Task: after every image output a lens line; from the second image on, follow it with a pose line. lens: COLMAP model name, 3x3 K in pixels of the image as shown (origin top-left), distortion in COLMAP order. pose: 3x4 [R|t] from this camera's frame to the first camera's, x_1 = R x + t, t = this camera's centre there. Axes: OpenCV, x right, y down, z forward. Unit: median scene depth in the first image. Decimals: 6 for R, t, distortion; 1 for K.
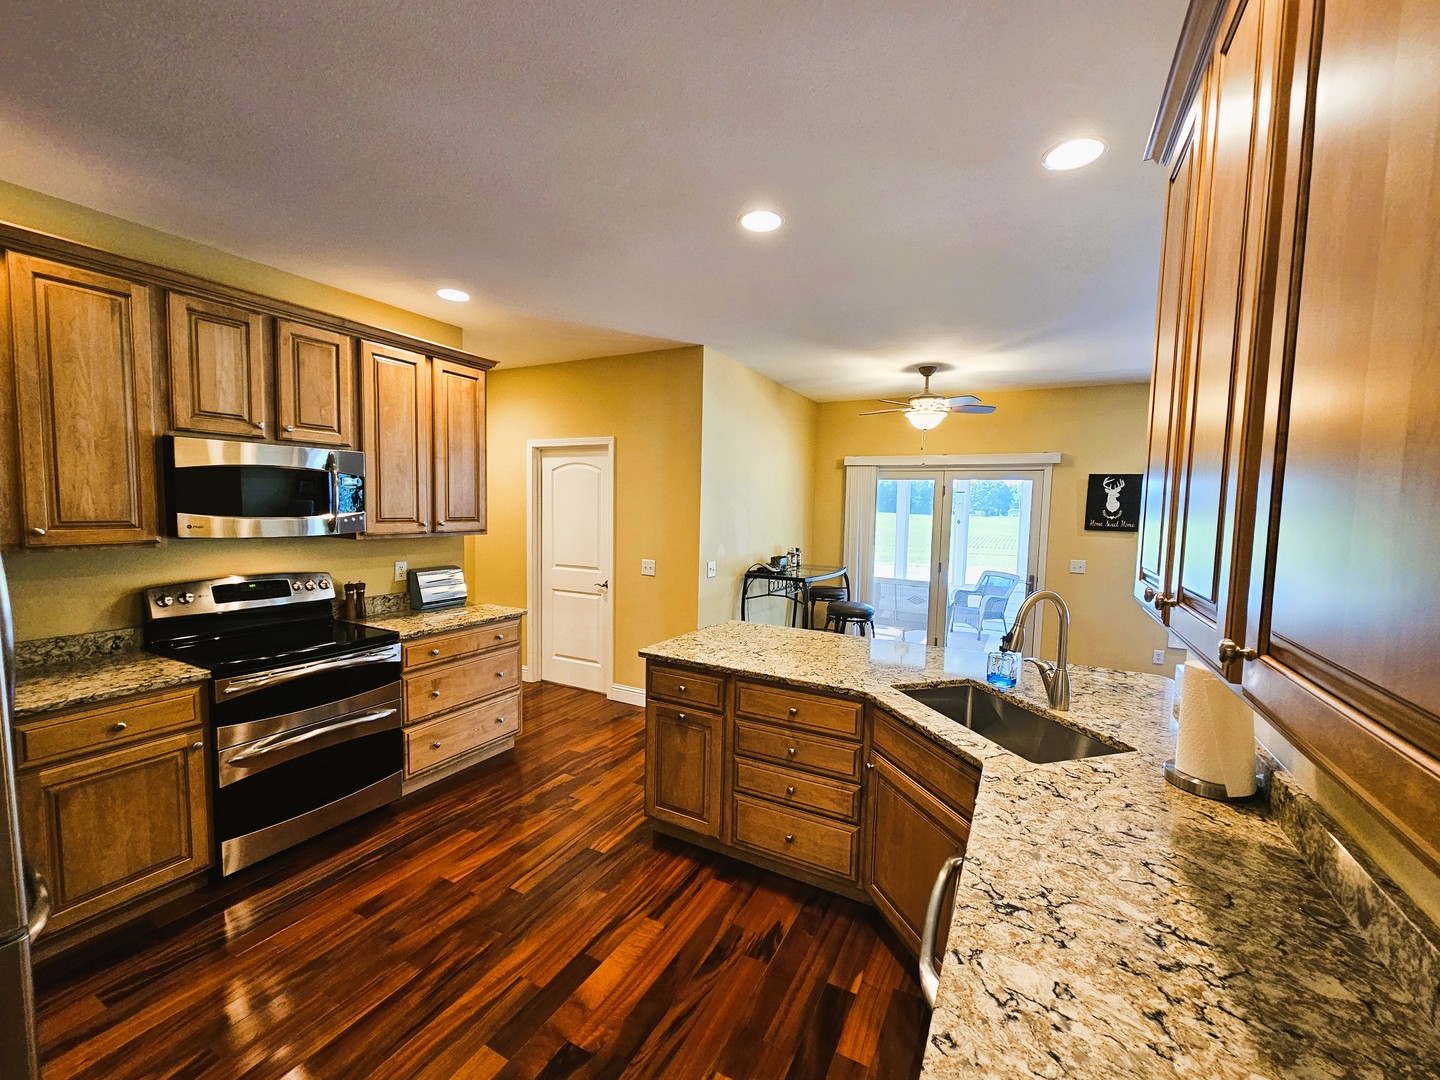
lens RADIAL K [[589.3, 0, 720.0], [0, 589.3, 544.2], [0, 0, 1]] dist [0.003427, -0.000473]
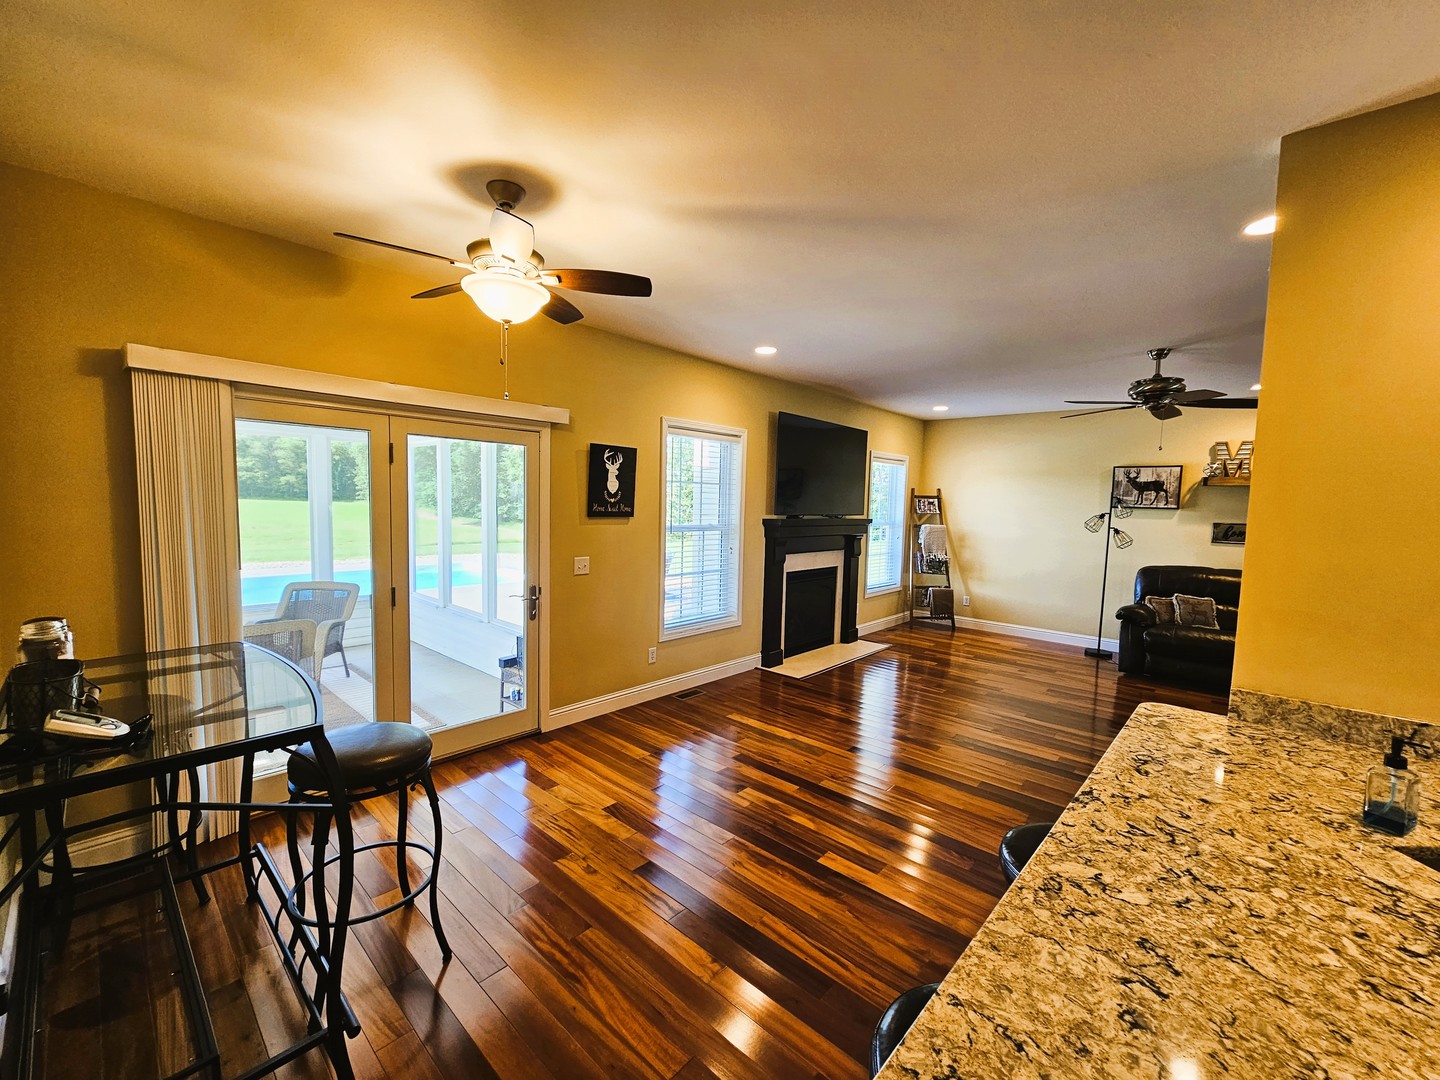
lens RADIAL K [[589.3, 0, 718.8], [0, 589.3, 545.5], [0, 0, 1]] dist [0.003427, -0.000473]
pose [[0.240323, -0.093535, 0.966176, -0.079715], [0.049789, 0.995224, 0.083962, -0.044257], [-0.969415, 0.027927, 0.243832, 0.669767]]
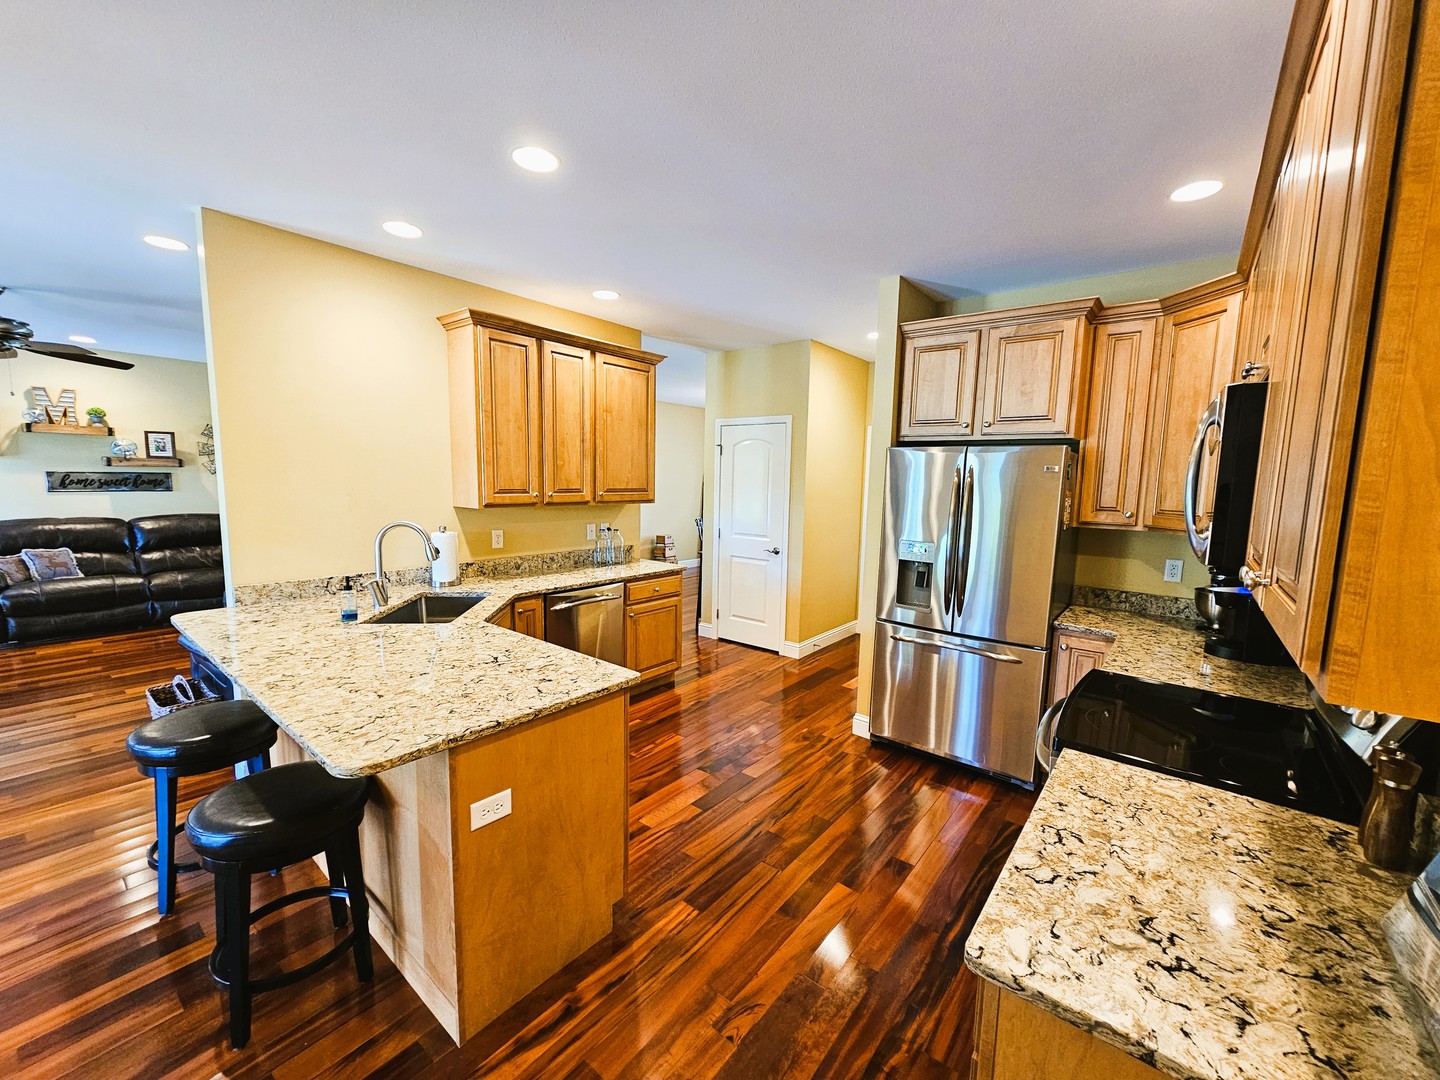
lens RADIAL K [[589.3, 0, 722.0], [0, 589.3, 539.9], [0, 0, 1]] dist [0.003427, -0.000473]
pose [[-0.981565, -0.066703, 0.179114, -0.192275], [-0.032888, 0.982092, 0.185509, -0.066955], [-0.188280, 0.176198, -0.966181, 0.890506]]
